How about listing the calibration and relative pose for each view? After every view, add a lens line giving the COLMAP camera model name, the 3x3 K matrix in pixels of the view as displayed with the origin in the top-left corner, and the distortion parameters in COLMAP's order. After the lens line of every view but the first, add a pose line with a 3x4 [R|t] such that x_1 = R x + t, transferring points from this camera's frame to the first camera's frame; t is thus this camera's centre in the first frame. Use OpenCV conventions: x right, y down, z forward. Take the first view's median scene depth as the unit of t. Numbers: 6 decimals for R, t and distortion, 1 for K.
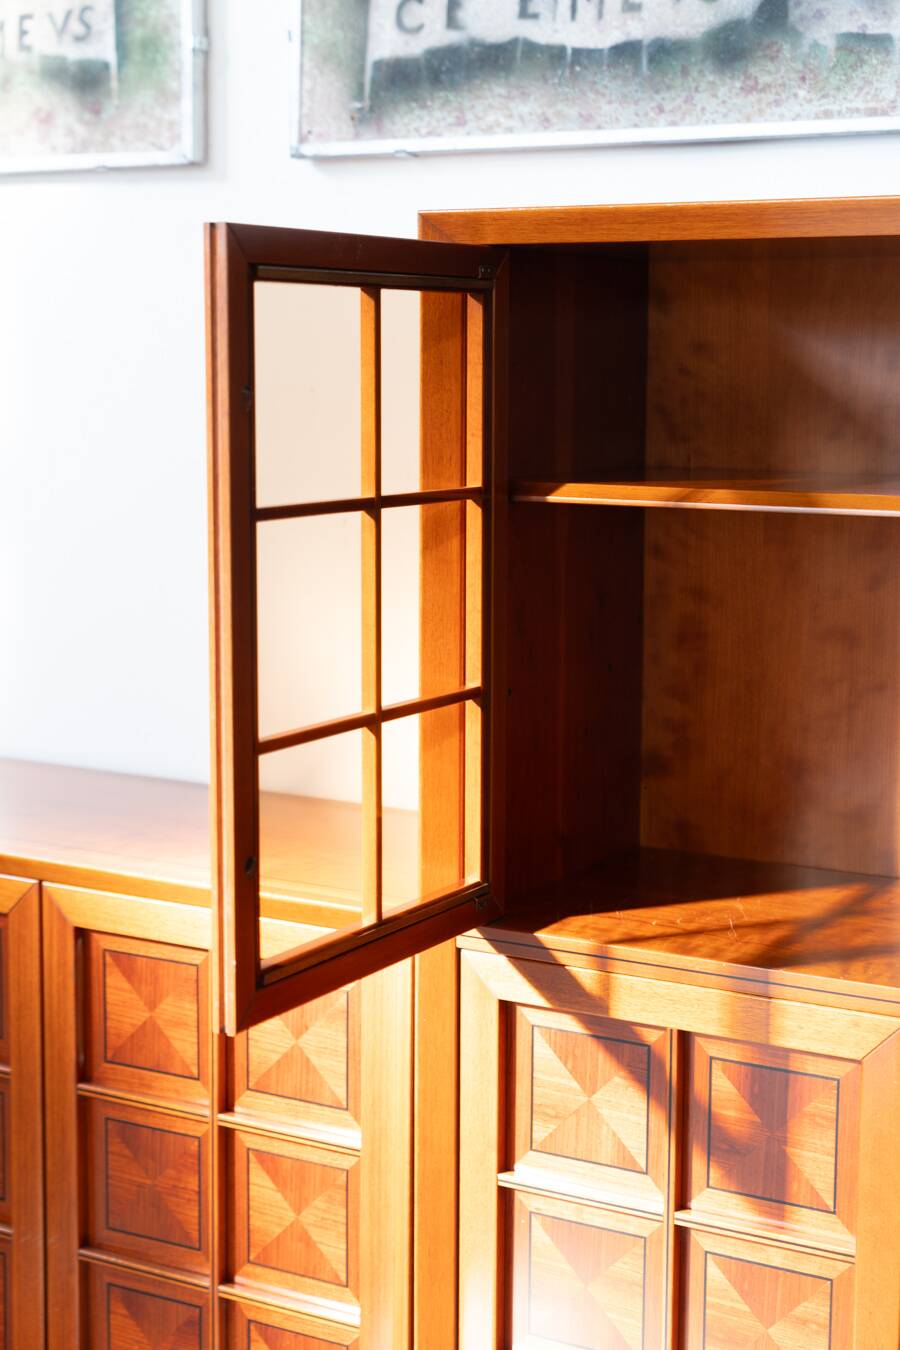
lens RADIAL K [[2334.5, 0, 445.9], [0, 2334.5, 695.8], [0, 0, 1]] dist [0.003891, 0.069203]
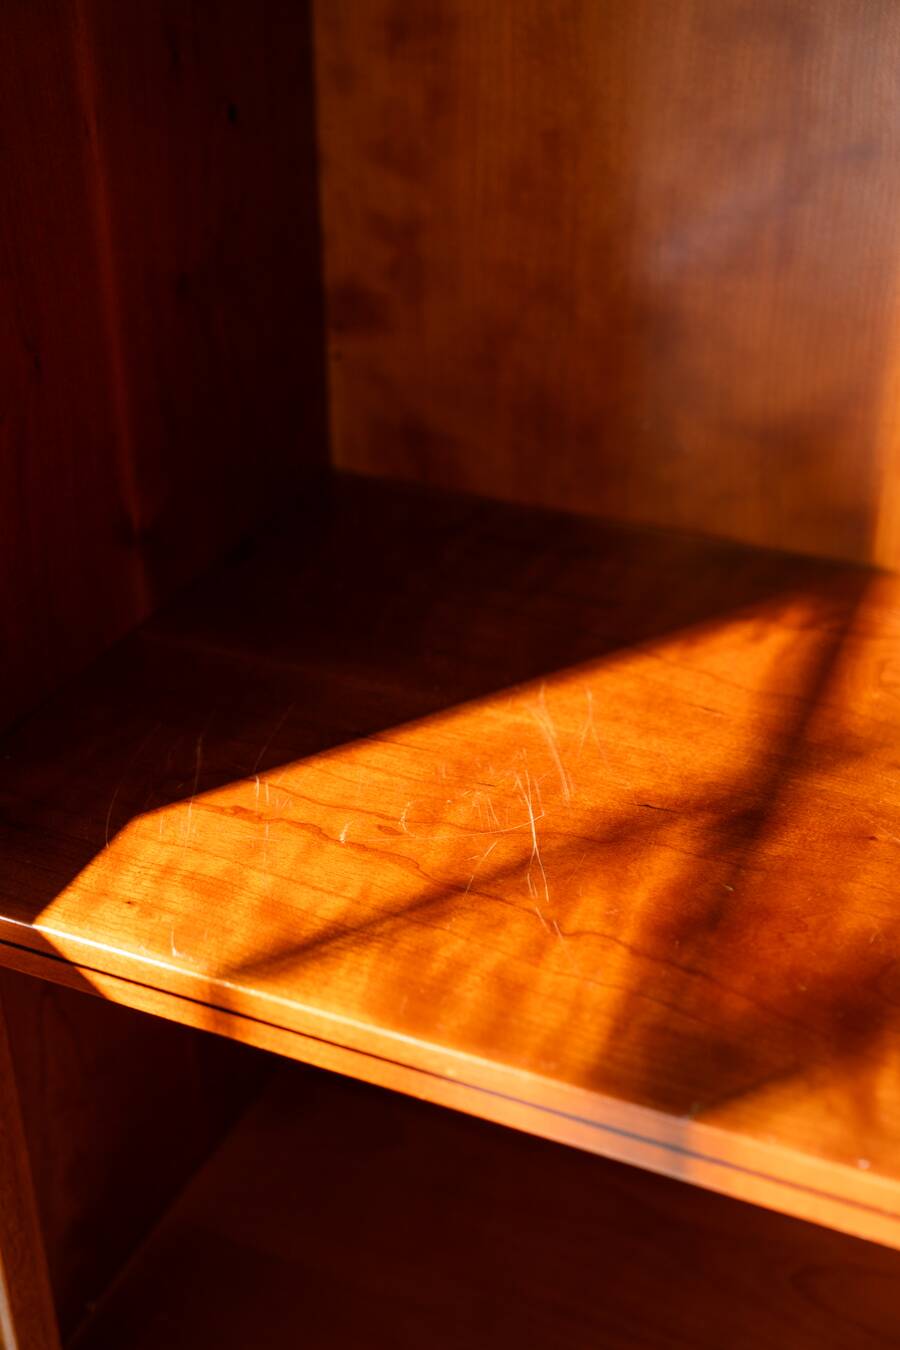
lens RADIAL K [[1988.5, 0, 450.0], [0, 1988.5, 675.0], [0, 0, 1]] dist [0.008250, 0.020650]
pose [[0.993990, -0.063910, 0.088874, 0.076829], [0.028233, 0.934083, 0.355939, -0.049581], [-0.105764, -0.351291, 0.930274, 0.671038]]
